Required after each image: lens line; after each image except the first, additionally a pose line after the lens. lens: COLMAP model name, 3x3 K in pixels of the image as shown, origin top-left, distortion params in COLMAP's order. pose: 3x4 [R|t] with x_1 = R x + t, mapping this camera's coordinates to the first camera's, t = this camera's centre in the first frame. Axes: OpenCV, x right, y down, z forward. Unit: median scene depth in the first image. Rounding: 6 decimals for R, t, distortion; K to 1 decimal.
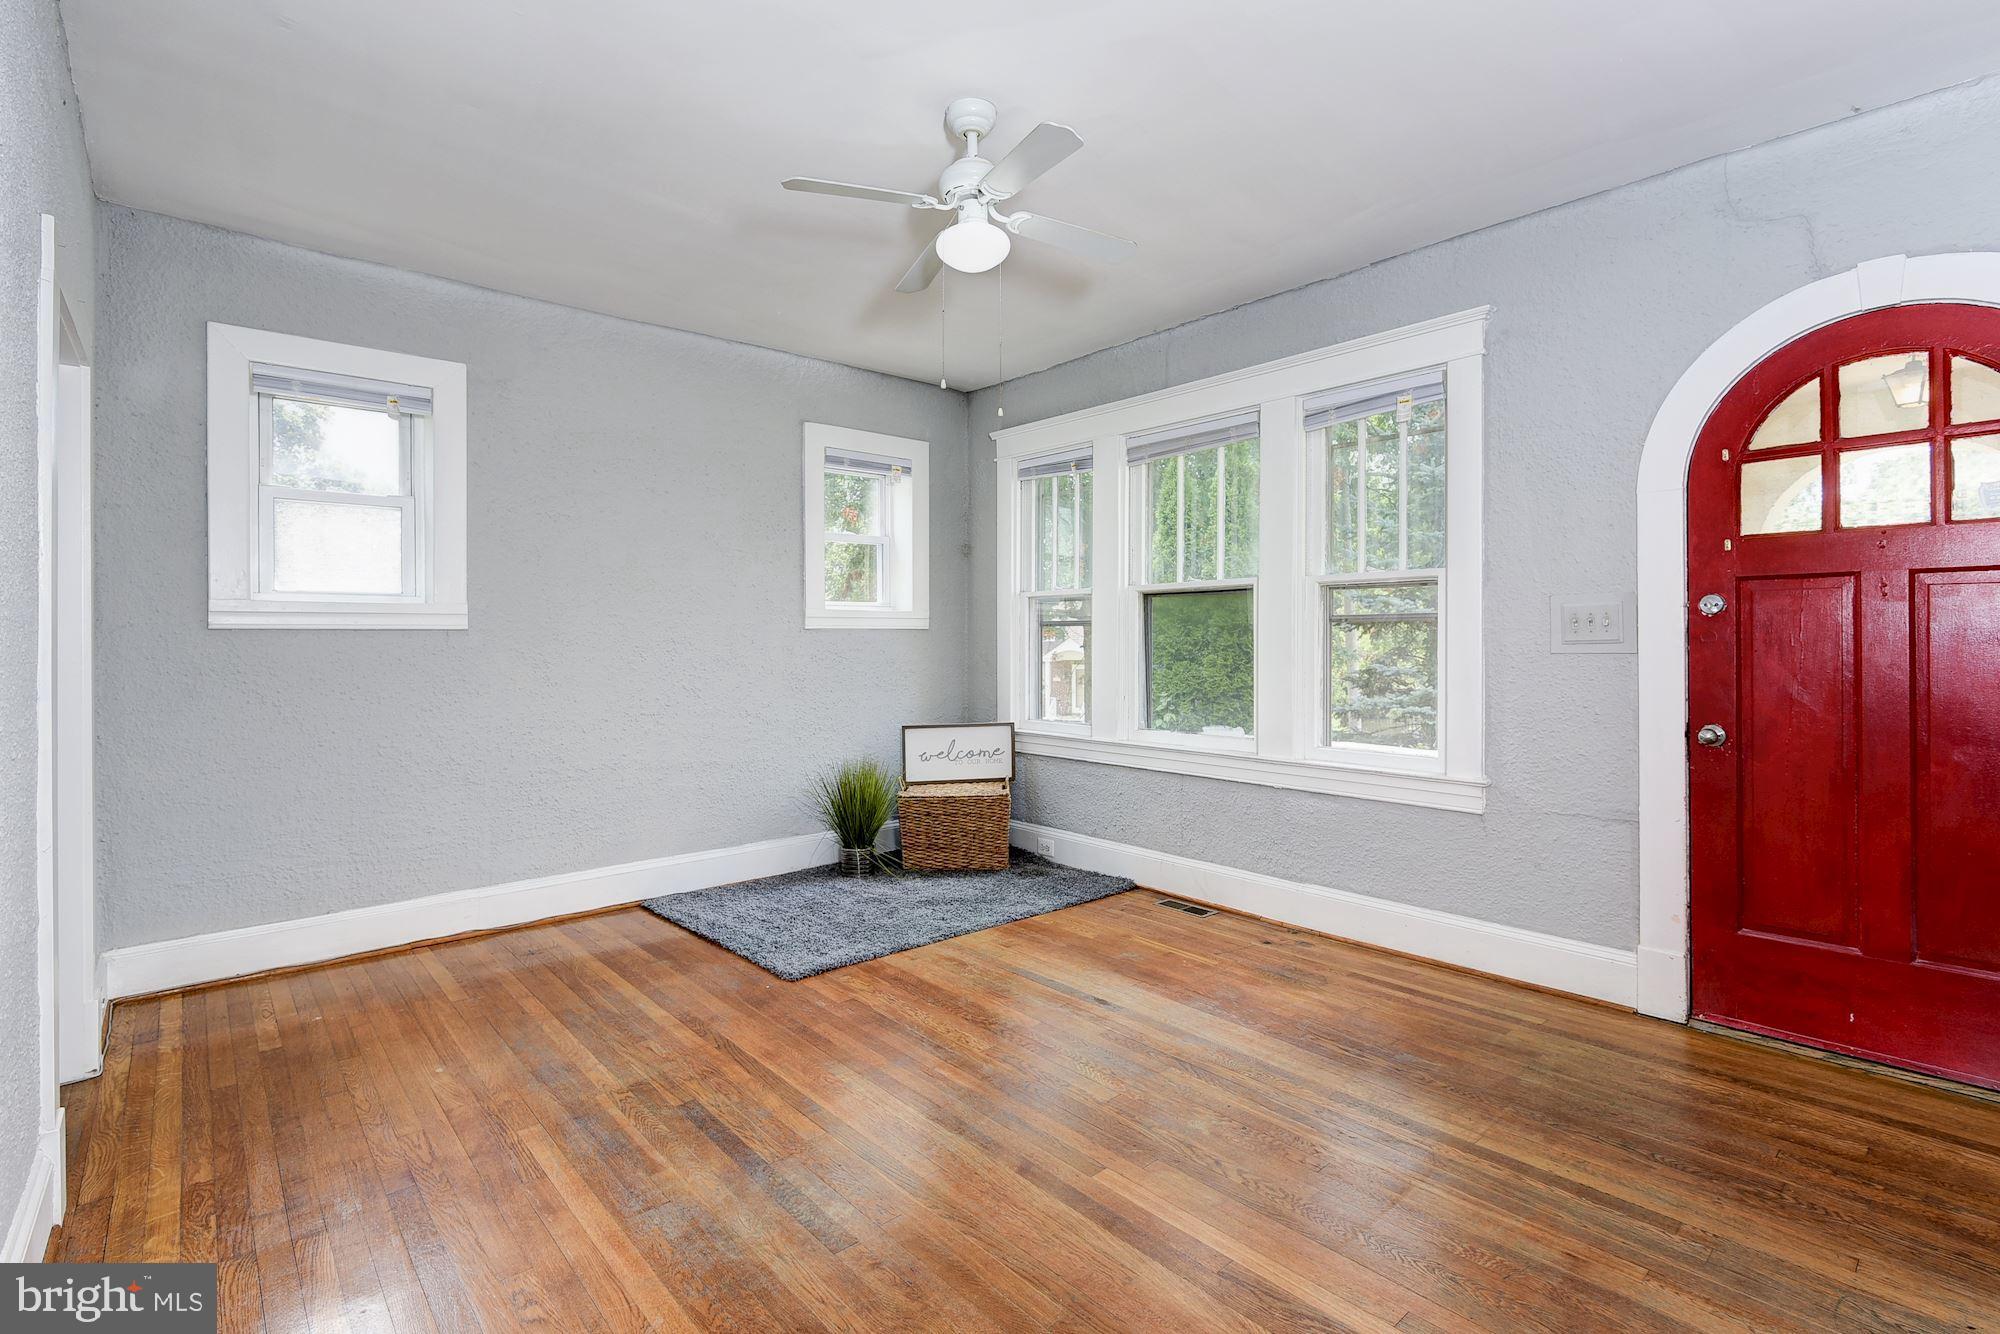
lens RADIAL K [[915.9, 0, 968.0], [0, 915.9, 636.5], [0, 0, 1]] dist [0.008718, -0.000383]
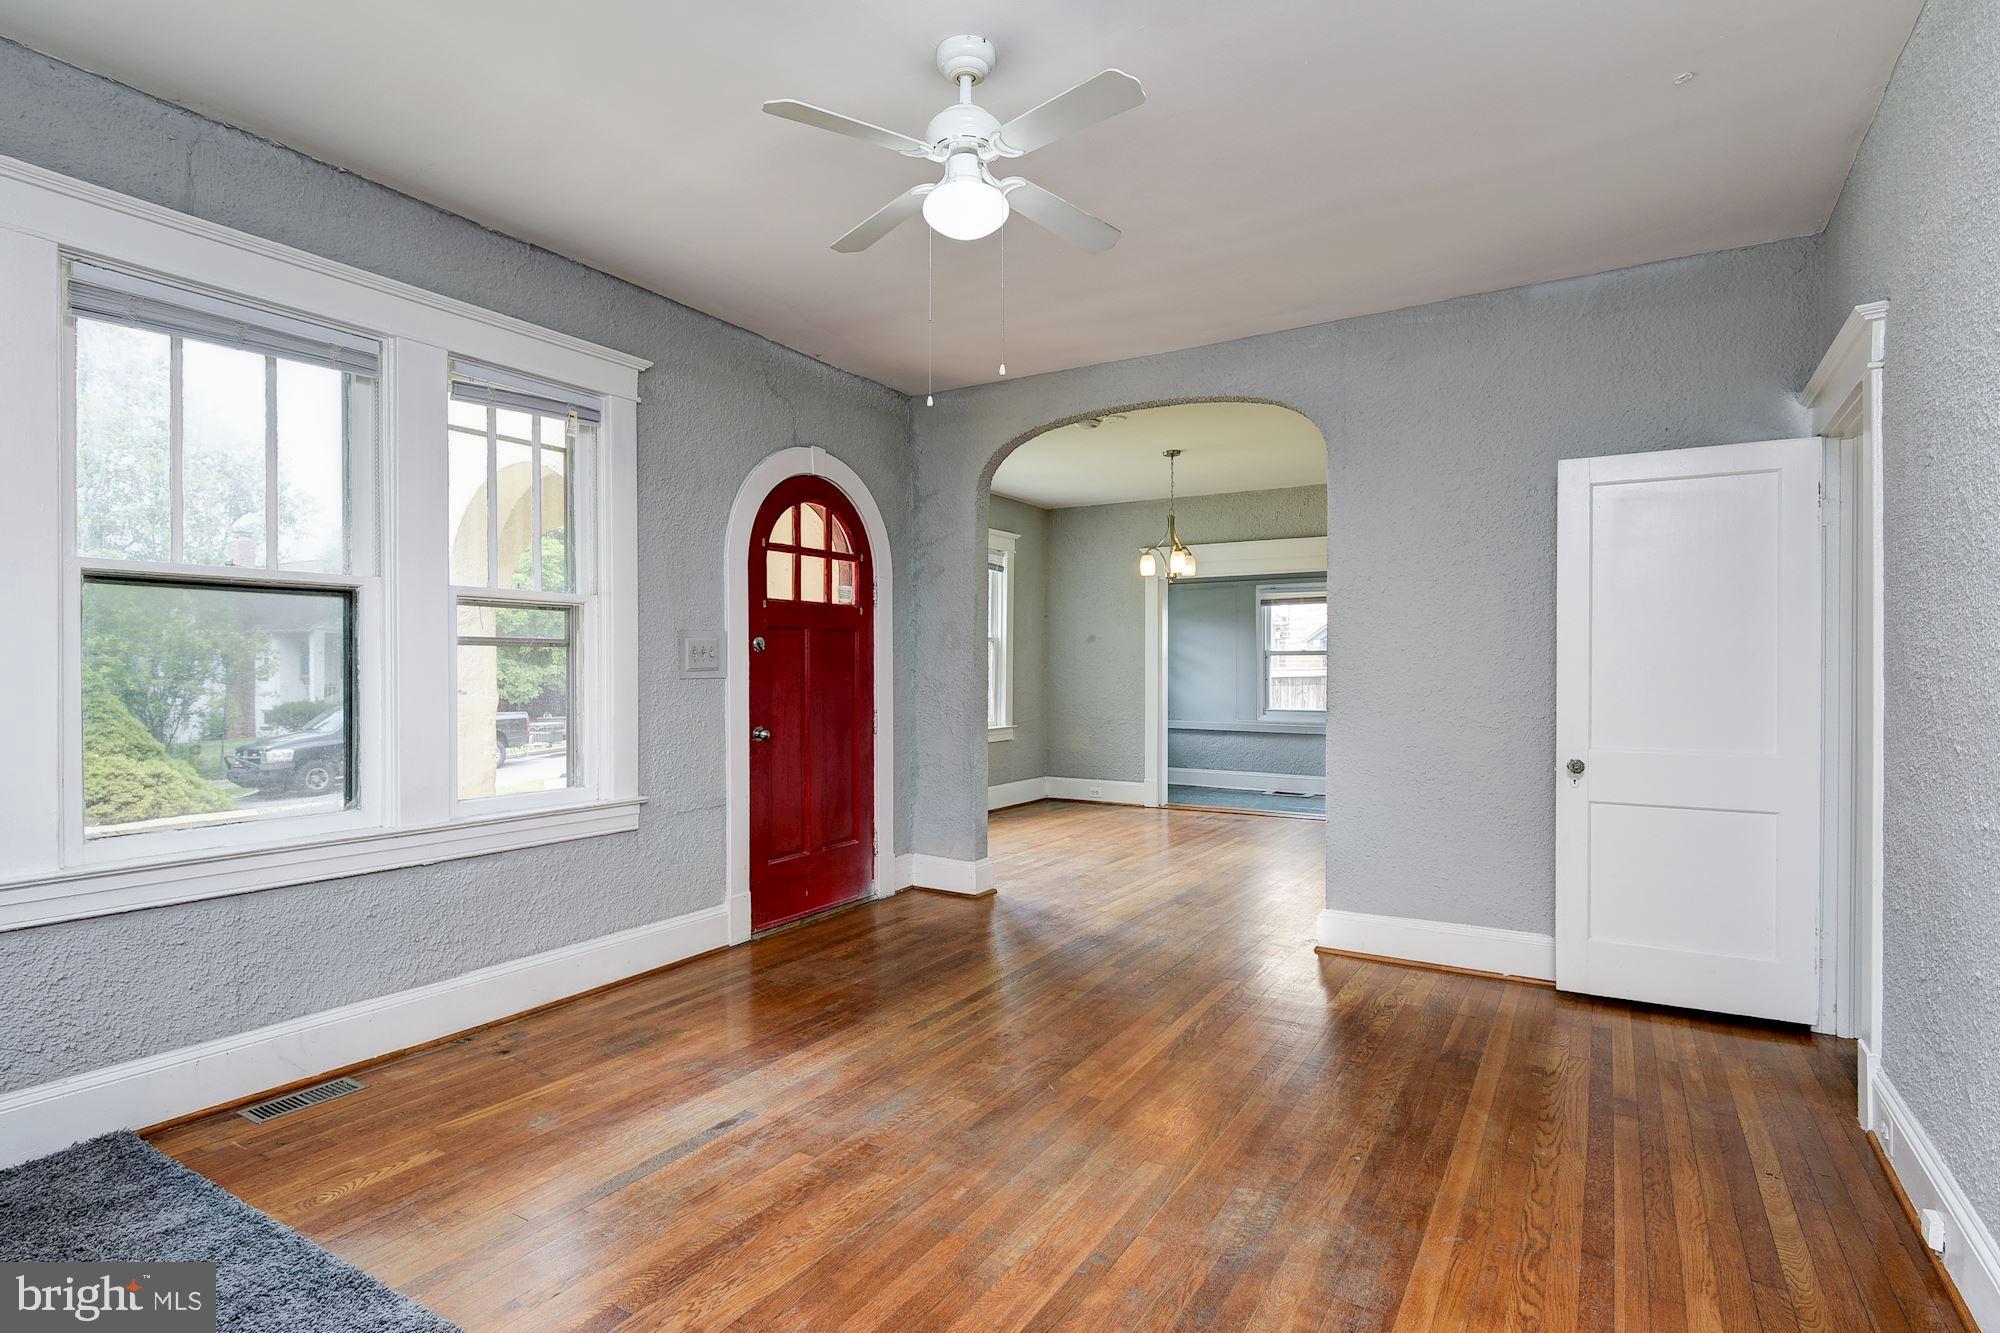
lens RADIAL K [[979.0, 0, 1000.0], [0, 979.0, 666.5], [0, 0, 1]] dist [0.000896, 0.000101]
pose [[-0.297622, 0.006118, 0.954664, -0.766231], [-0.005981, 0.999948, -0.008272, 0.010536], [-0.954665, -0.008172, -0.297570, 1.077299]]
